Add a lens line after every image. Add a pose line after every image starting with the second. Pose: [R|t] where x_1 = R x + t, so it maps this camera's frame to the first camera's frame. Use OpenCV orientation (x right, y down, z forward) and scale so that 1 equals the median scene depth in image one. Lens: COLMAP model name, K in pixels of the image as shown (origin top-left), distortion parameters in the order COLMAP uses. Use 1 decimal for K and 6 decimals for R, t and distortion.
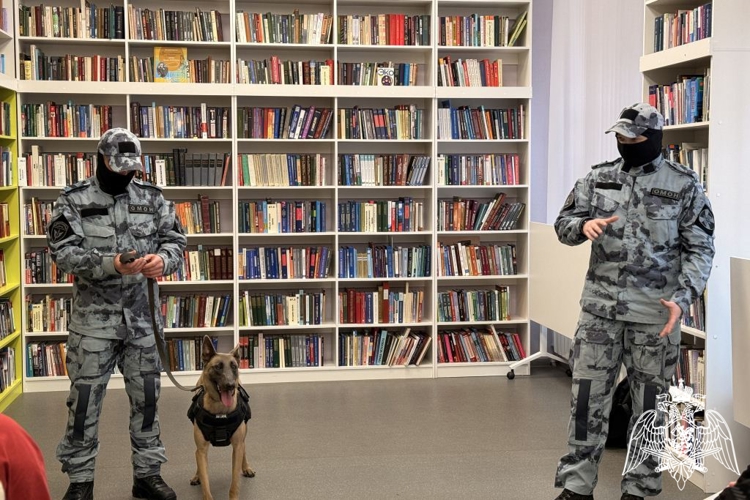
lens RADIAL K [[1019.7, 0, 377.2], [0, 1019.7, 241.3], [0, 0, 1]] dist [0.084201, 0.000000]
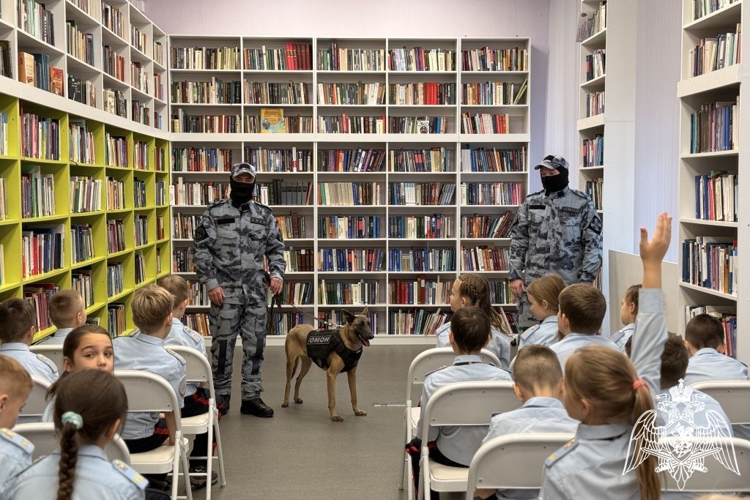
lens RADIAL K [[1019.7, 0, 374.0], [0, 1019.7, 254.0], [0, 0, 1]] dist [0.084201, 0.000000]
pose [[0.995316, 0.006937, -0.096422, 0.077658], [-0.007531, 0.999955, -0.005801, 0.021048], [0.096377, 0.006500, 0.995324, -0.397068]]
